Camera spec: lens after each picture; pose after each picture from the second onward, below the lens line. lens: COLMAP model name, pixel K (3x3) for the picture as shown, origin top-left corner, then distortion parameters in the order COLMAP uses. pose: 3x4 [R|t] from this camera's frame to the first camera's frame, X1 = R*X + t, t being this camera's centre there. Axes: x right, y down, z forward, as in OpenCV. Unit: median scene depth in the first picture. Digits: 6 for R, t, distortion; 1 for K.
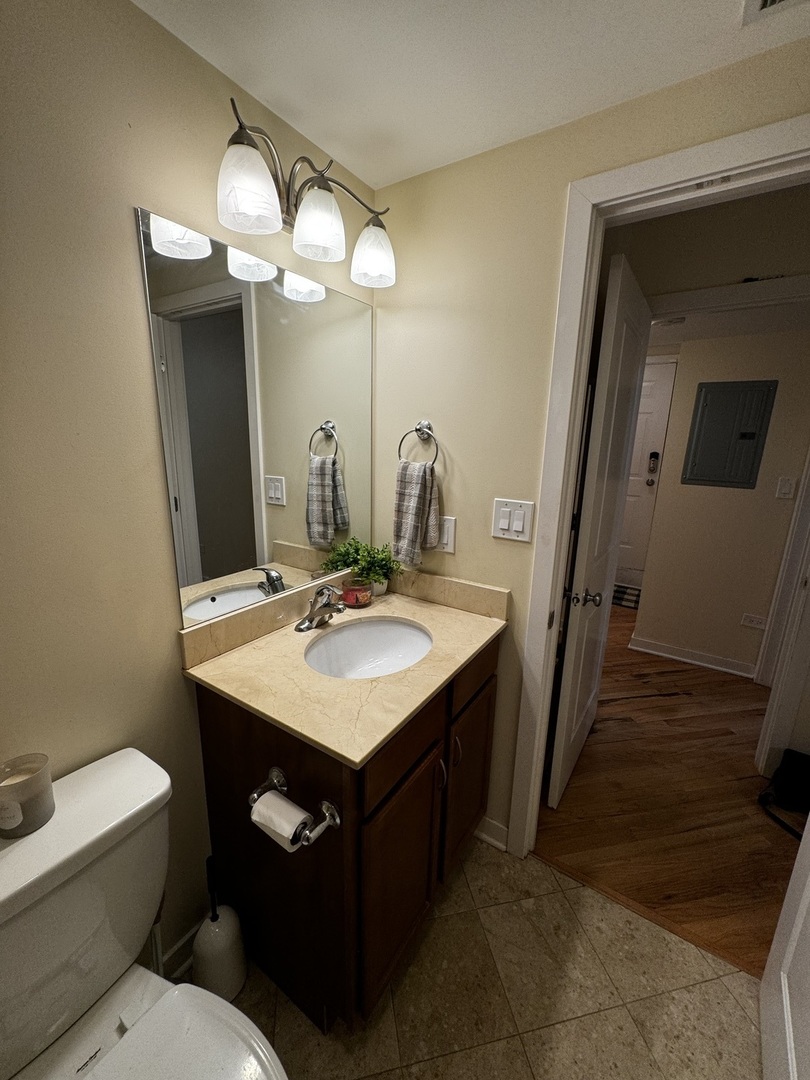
lens RADIAL K [[428.9, 0, 408.1], [0, 428.9, 541.8], [0, 0, 1]] dist [-0.001770, 0.000534]
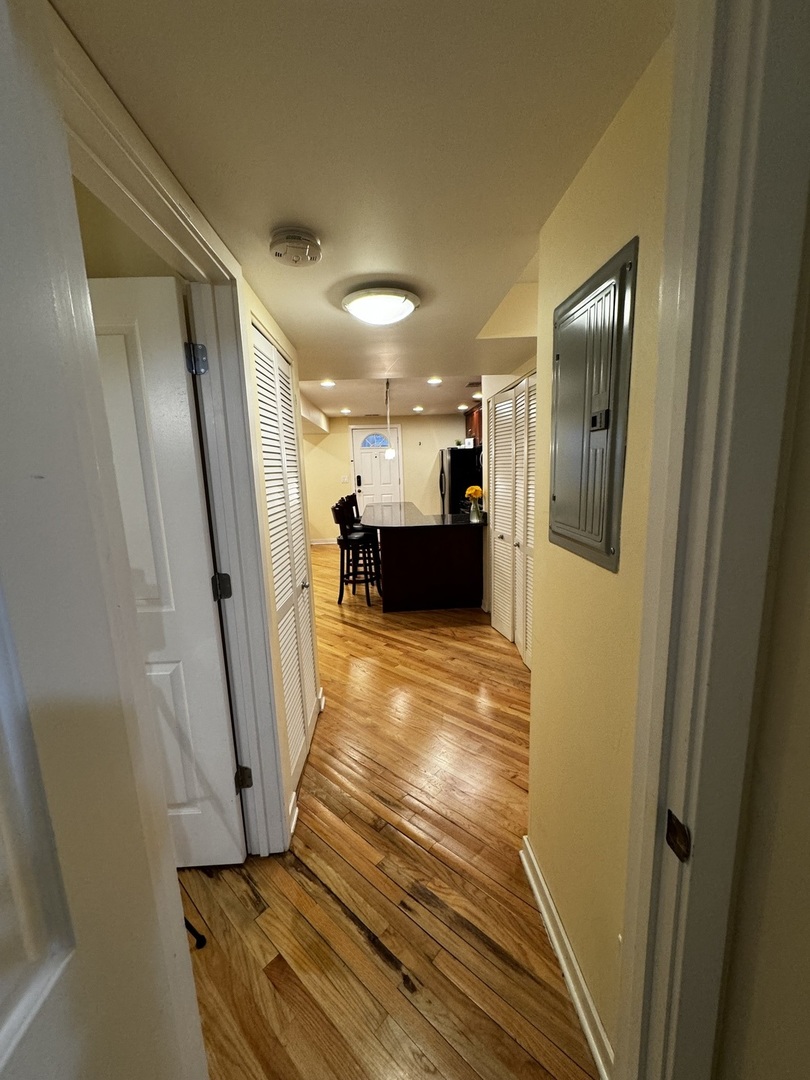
lens RADIAL K [[429.9, 0, 405.0], [0, 429.9, 540.0], [0, 0, 1]] dist [-0.000423, 0.000098]
pose [[0.596975, 0.089585, -0.797242, 0.986061], [-0.140984, 0.989996, 0.005676, -0.128404], [0.789775, 0.109010, 0.603633, 0.664793]]
